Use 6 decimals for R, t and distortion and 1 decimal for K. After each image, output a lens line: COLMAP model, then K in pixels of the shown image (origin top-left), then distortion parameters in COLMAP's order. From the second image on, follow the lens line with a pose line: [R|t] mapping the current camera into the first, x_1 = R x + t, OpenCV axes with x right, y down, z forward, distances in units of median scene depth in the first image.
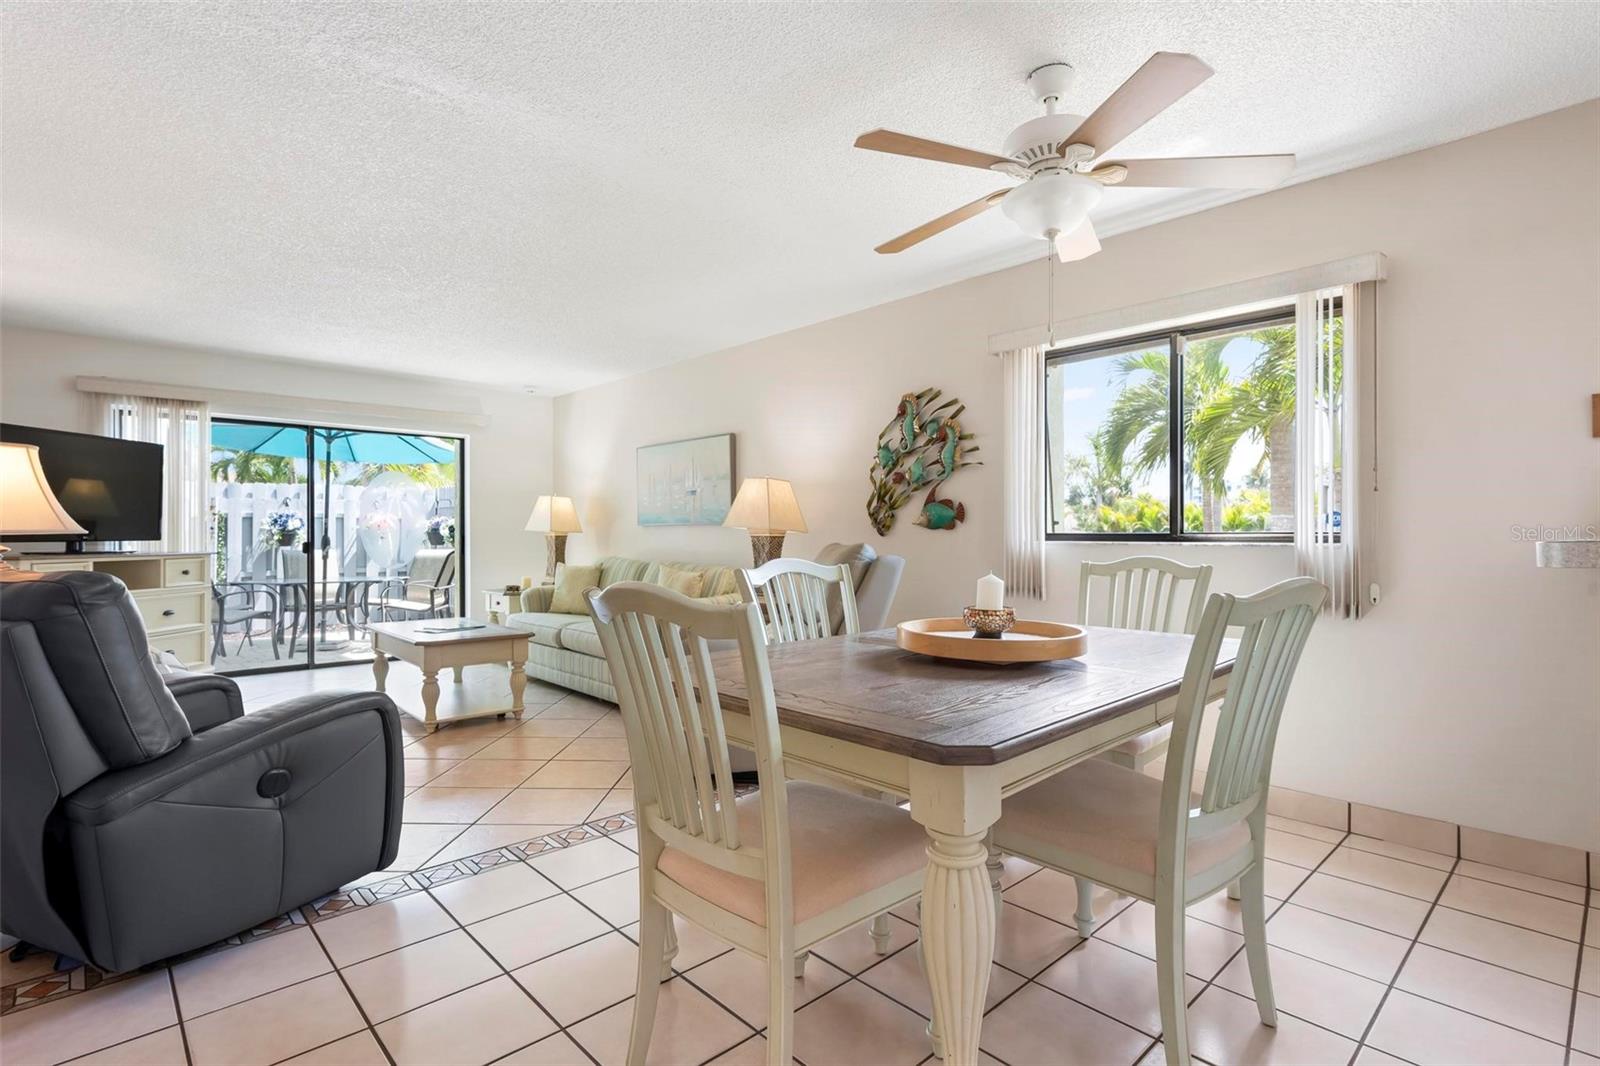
lens RADIAL K [[784.6, 0, 803.1], [0, 784.6, 533.3], [0, 0, 1]] dist [-0.003976, -0.000229]
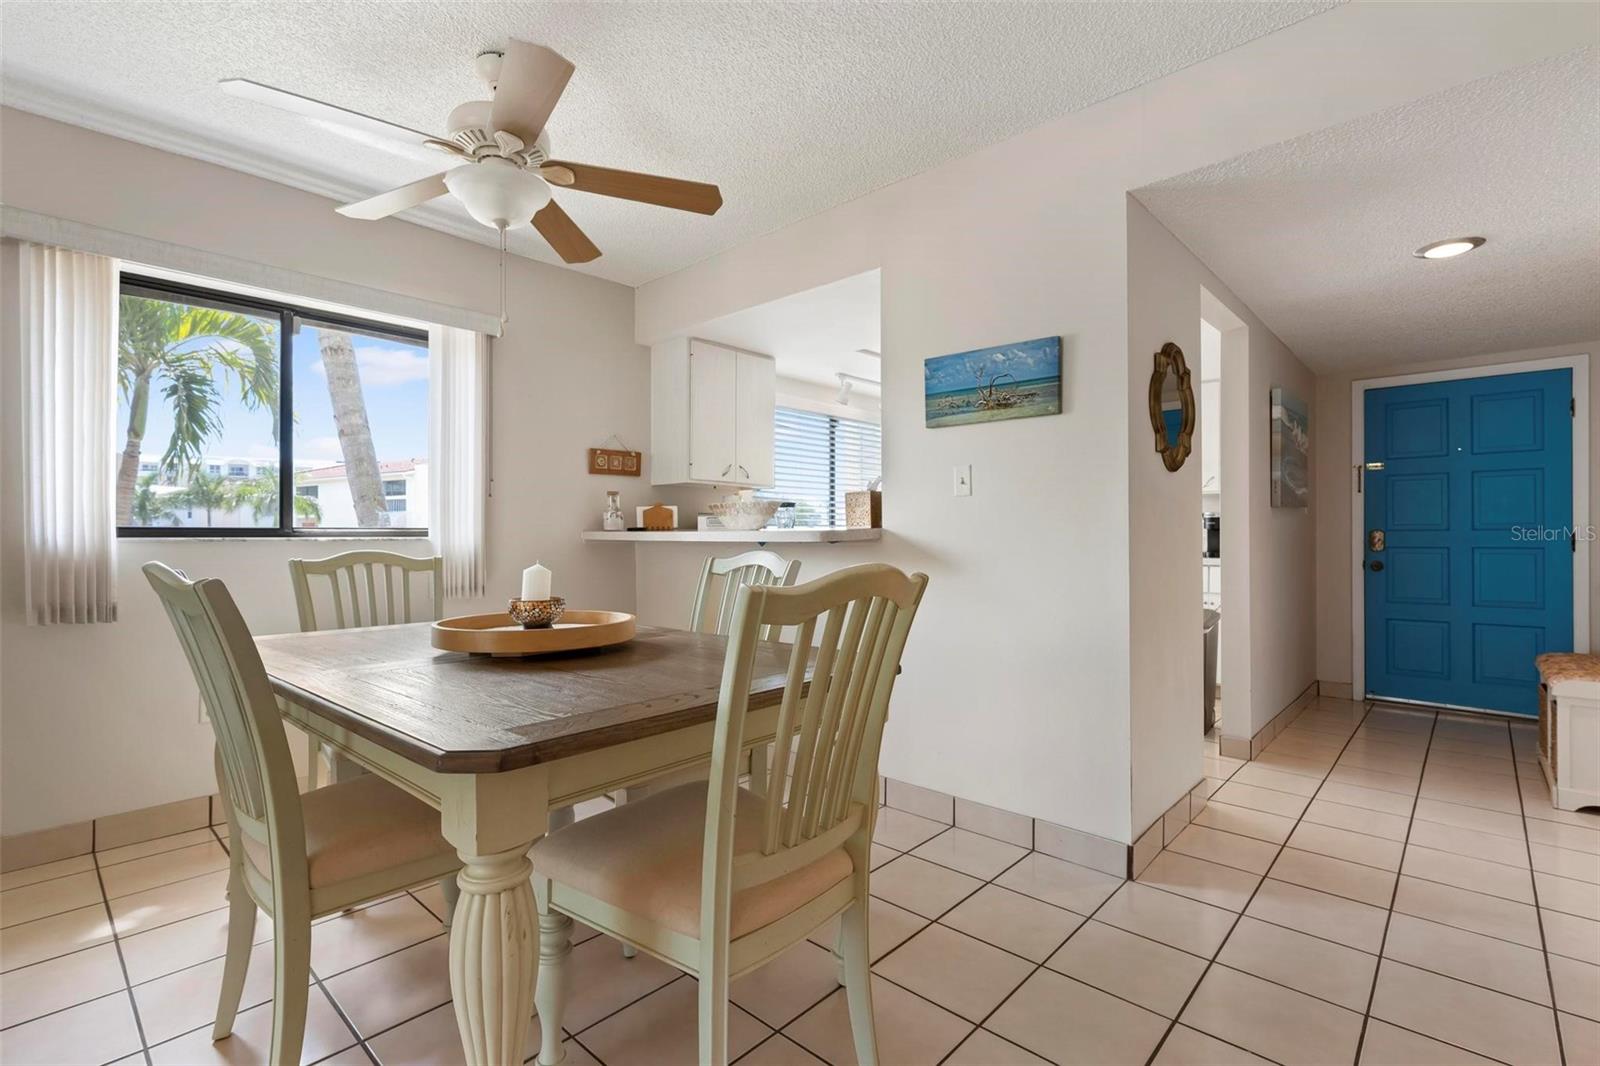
lens RADIAL K [[741.3, 0, 804.5], [0, 741.3, 529.8], [0, 0, 1]] dist [0.001749, -0.000618]
pose [[-0.083047, 0.010879, 0.996486, -0.275112], [0.002123, 0.999940, -0.010740, 0.007963], [-0.996543, 0.001223, -0.083065, 0.292888]]
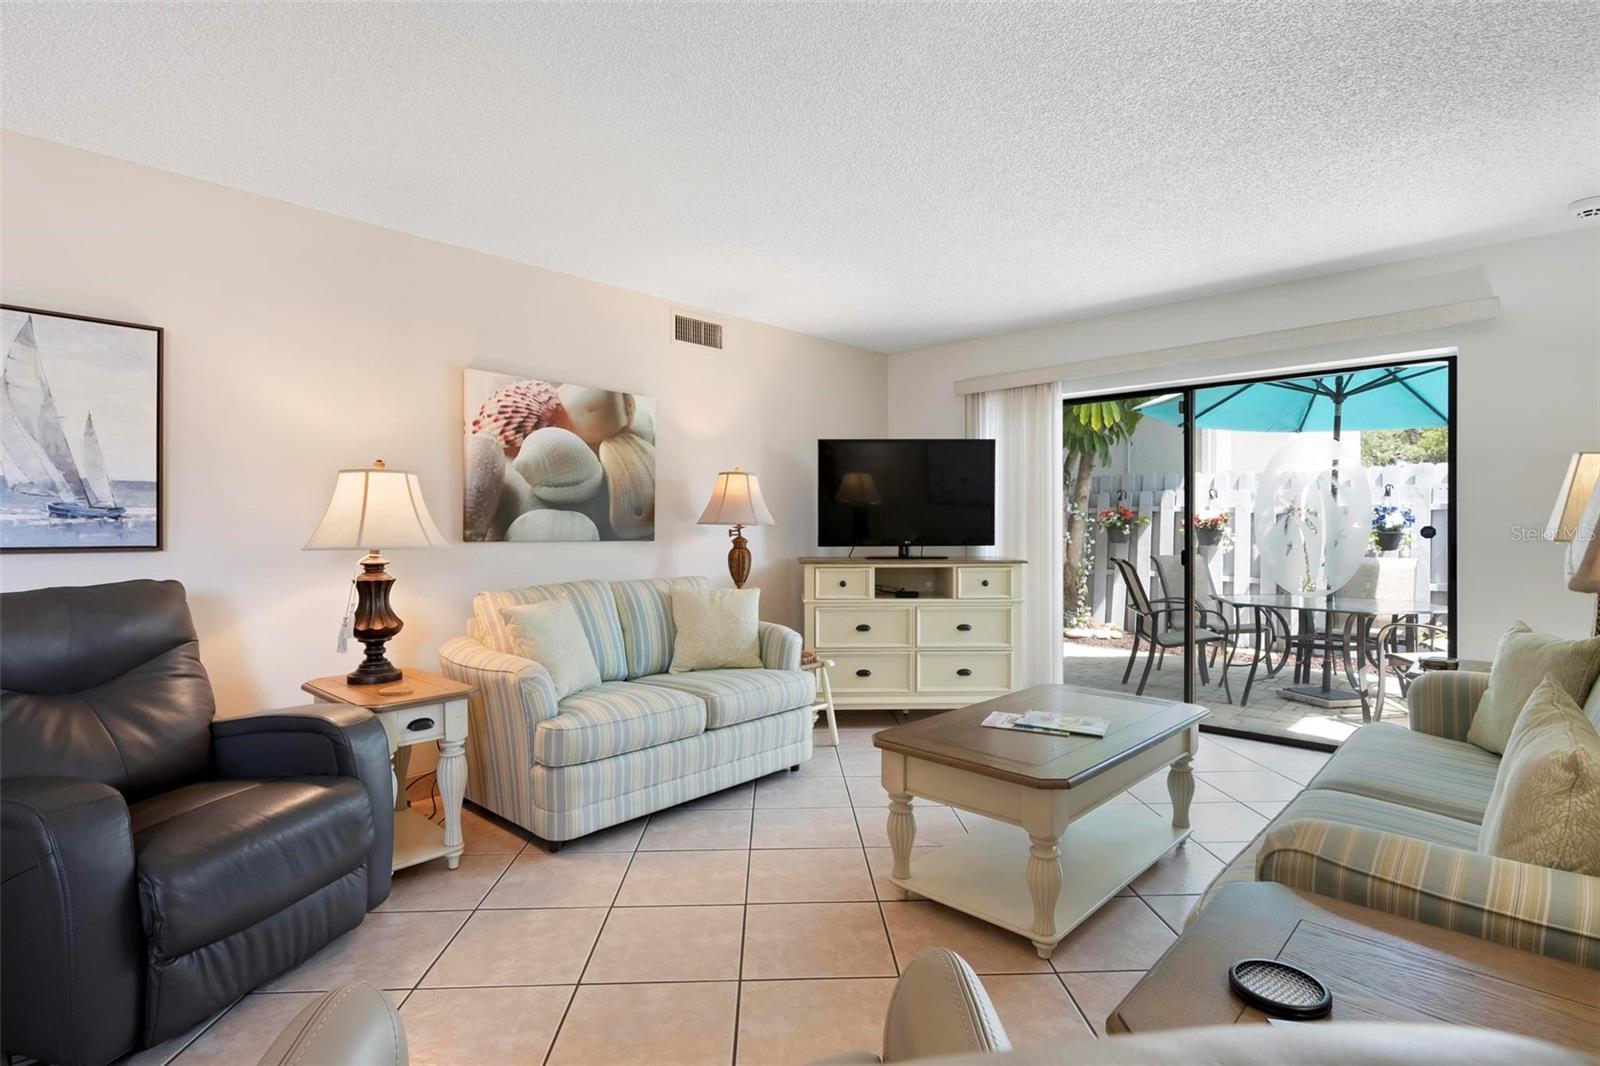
lens RADIAL K [[789.1, 0, 804.8], [0, 789.1, 534.0], [0, 0, 1]] dist [-0.000486, 0.000438]
pose [[0.064808, 0.010082, -0.997847, 0.077694], [0.003387, 0.999941, 0.010323, -0.014674], [0.997892, -0.004048, 0.064770, 0.721835]]
